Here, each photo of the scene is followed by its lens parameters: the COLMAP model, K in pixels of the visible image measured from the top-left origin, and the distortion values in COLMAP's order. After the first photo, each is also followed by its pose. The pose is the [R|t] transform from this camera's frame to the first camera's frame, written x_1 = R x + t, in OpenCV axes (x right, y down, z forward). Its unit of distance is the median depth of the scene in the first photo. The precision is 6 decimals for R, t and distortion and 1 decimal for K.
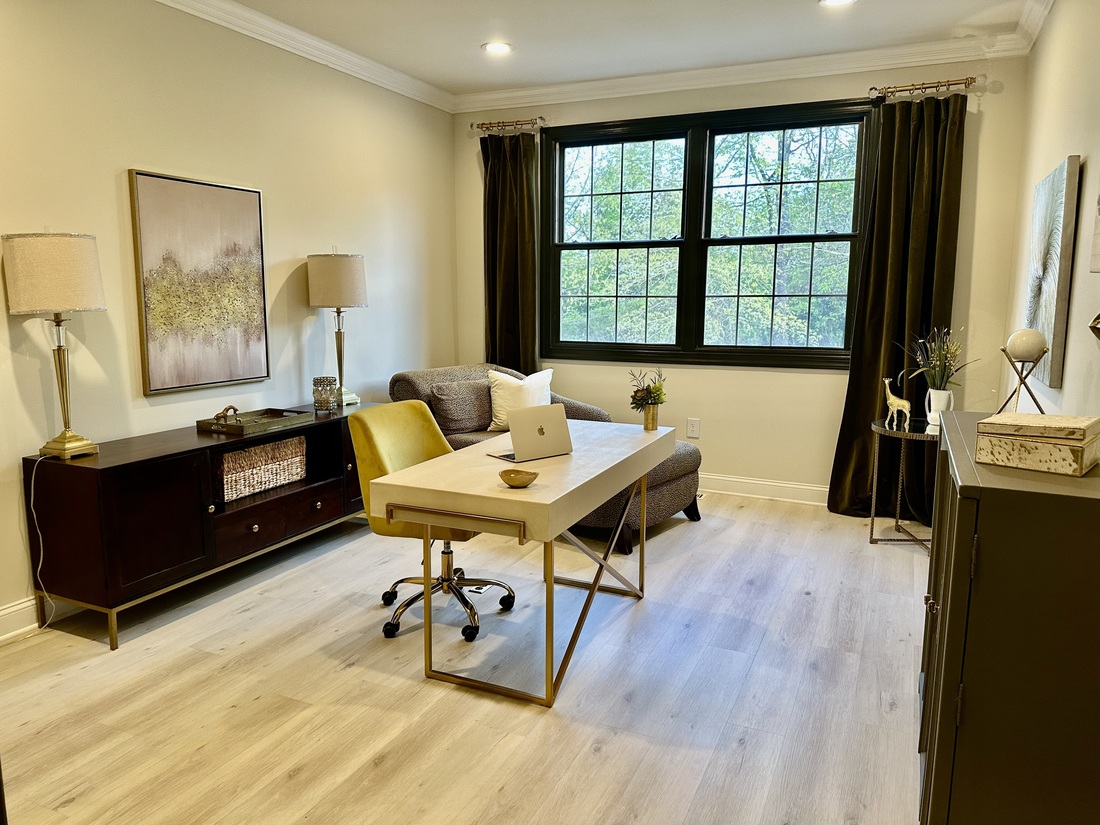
lens RADIAL K [[771.2, 0, 549.5], [0, 771.2, 409.6], [0, 0, 1]] dist [0.132461, -0.206922]
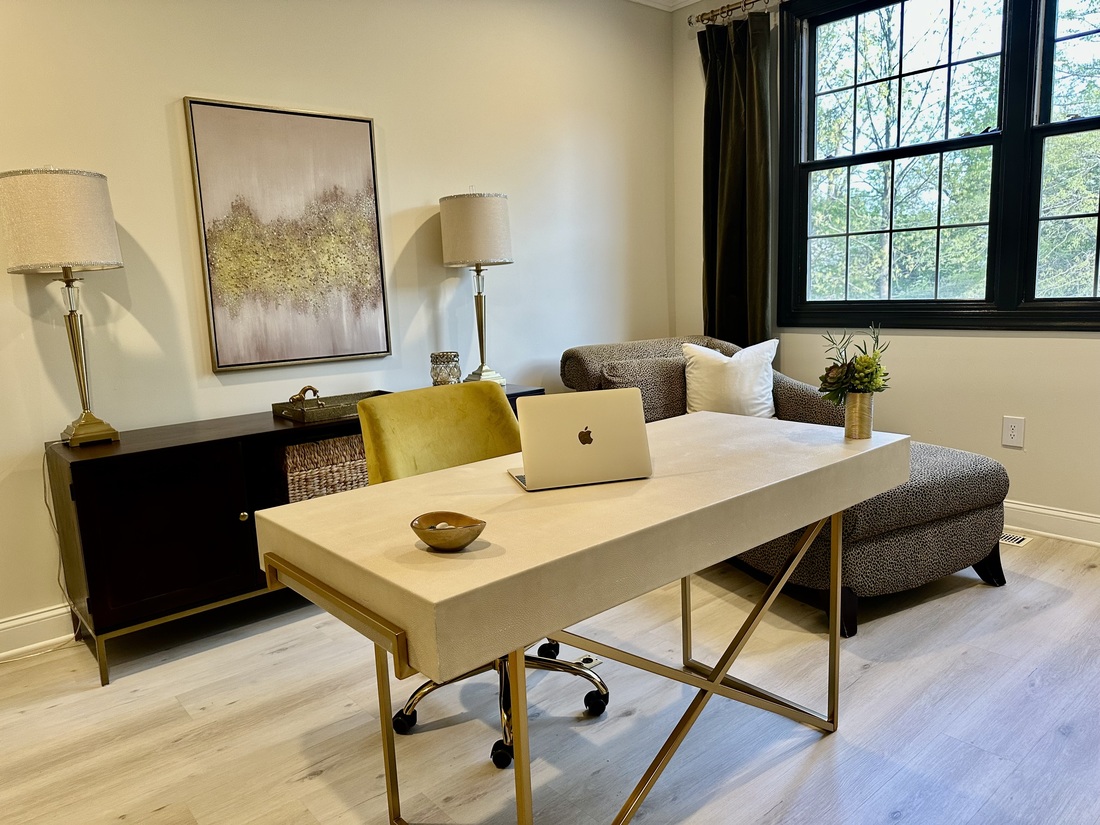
lens RADIAL K [[781.8, 0, 550.0], [0, 781.8, 412.5], [0, 0, 1]] dist [0.041837, -0.051508]
pose [[0.909195, 0.025775, -0.415573, 0.153281], [-0.016595, 0.999532, 0.025687, -0.002650], [0.416040, -0.016458, 0.909197, 0.365550]]
